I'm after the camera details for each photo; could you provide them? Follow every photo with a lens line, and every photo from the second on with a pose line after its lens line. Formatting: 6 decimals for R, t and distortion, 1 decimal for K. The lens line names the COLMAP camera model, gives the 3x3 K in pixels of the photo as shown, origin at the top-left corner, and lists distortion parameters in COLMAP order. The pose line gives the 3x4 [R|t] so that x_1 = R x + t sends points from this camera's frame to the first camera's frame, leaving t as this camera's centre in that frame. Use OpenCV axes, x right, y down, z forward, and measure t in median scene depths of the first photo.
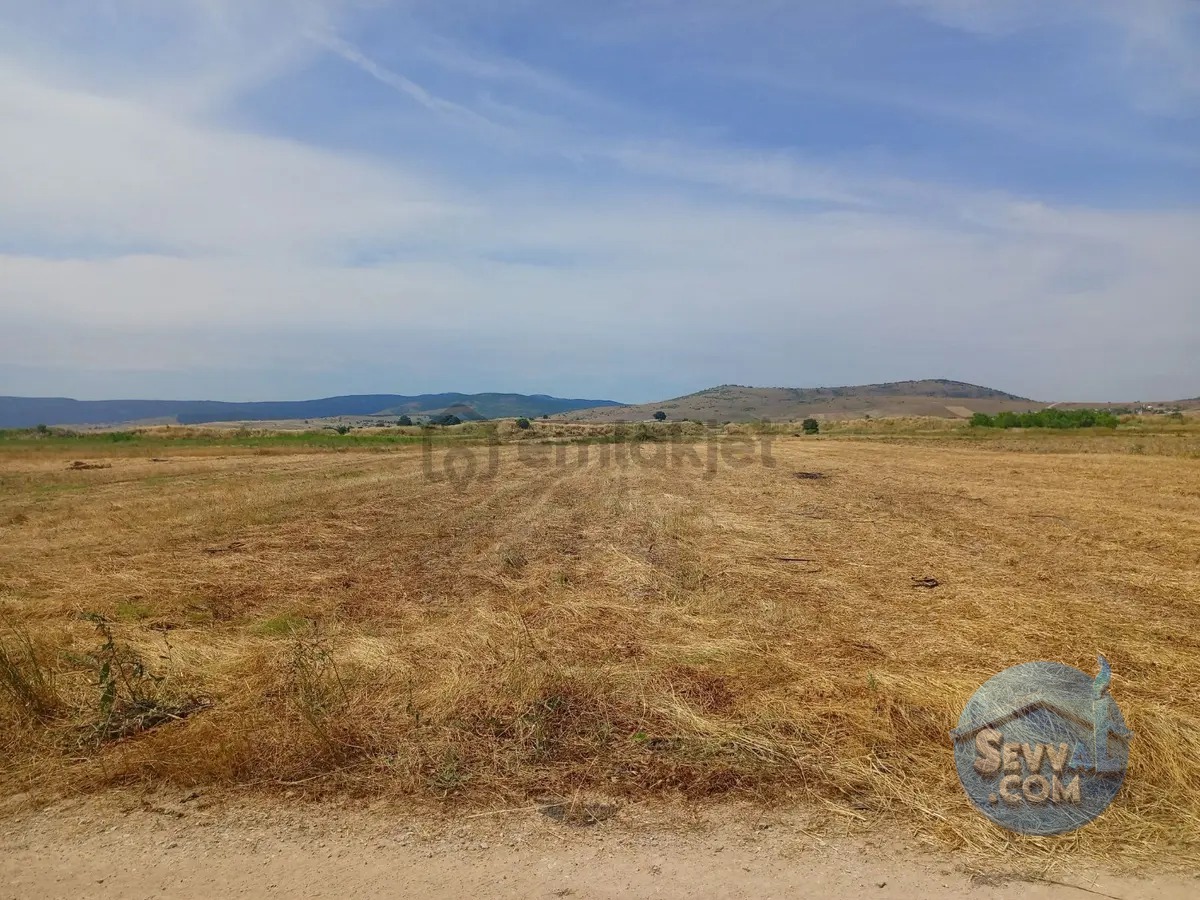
lens RADIAL K [[862.4, 0, 595.2], [0, 862.4, 446.9], [0, 0, 1]] dist [-0.001501, 0.012366]
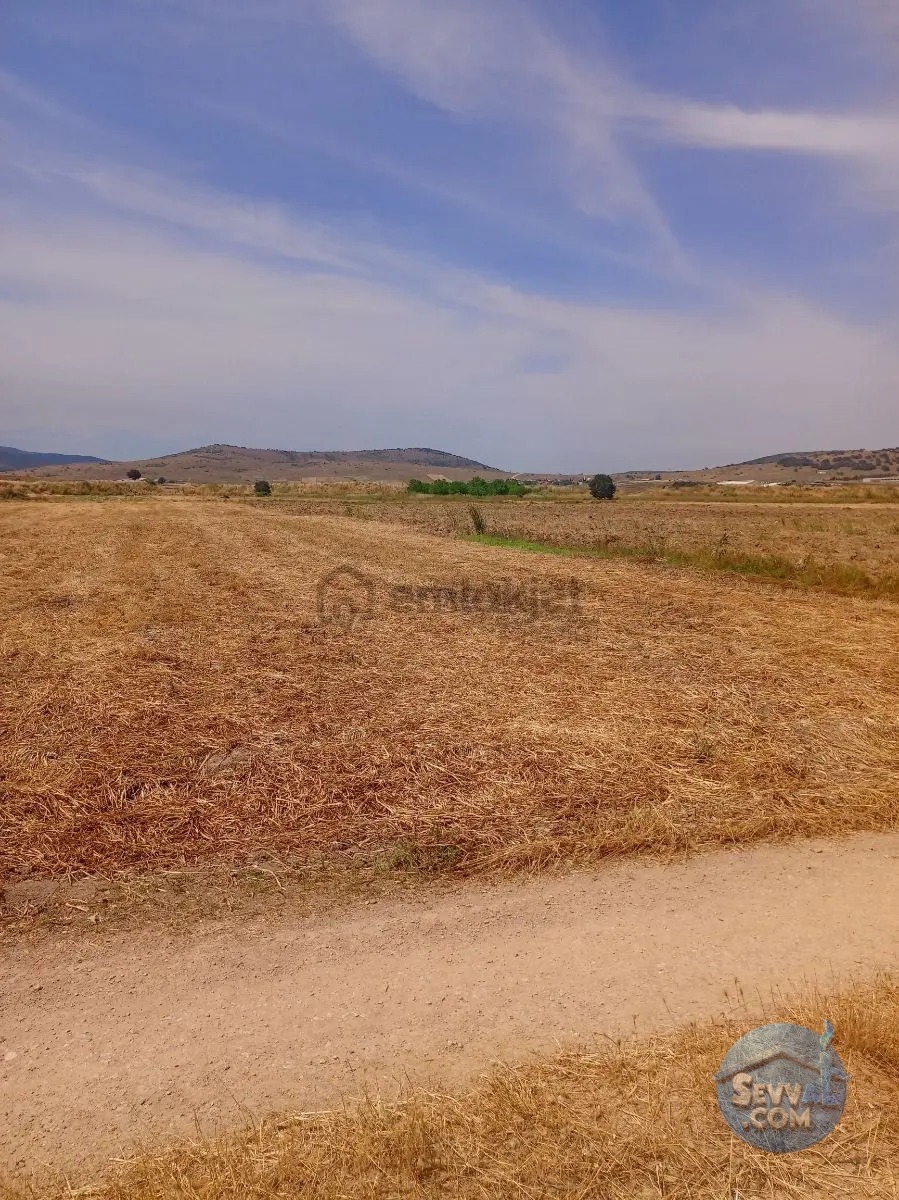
lens RADIAL K [[862.4, 0, 442.6], [0, 862.4, 590.3], [0, 0, 1]] dist [-0.001501, 0.012366]
pose [[0.924730, -0.022788, 0.379941, 0.386447], [-0.012679, 0.995808, 0.090587, 0.001049], [-0.380412, -0.088586, 0.920564, -0.030424]]
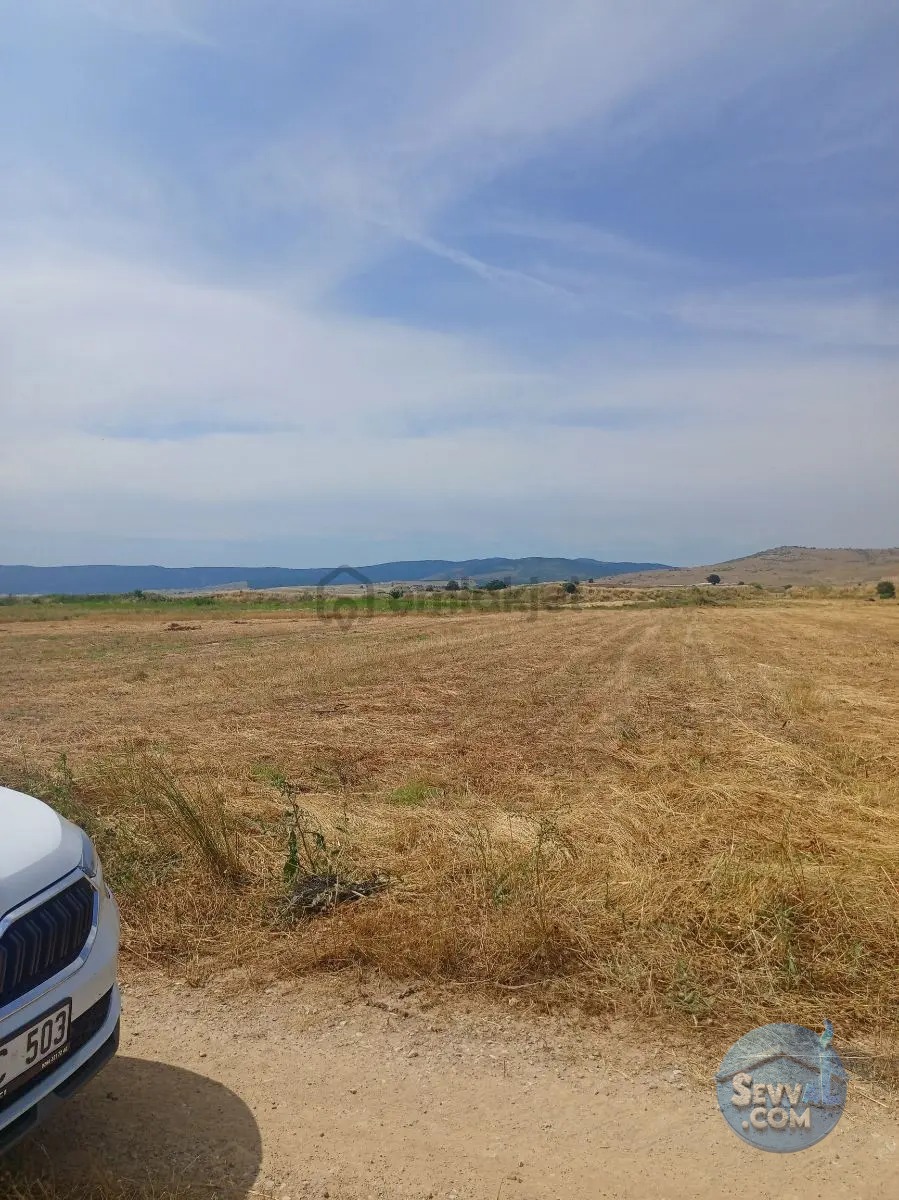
lens RADIAL K [[862.4, 0, 438.9], [0, 862.4, 586.3], [0, 0, 1]] dist [-0.001501, 0.012366]
pose [[0.973696, -0.002915, -0.227834, -0.032271], [-0.003678, 0.999587, -0.028508, 0.000035], [0.227822, 0.028596, 0.973283, 0.014862]]
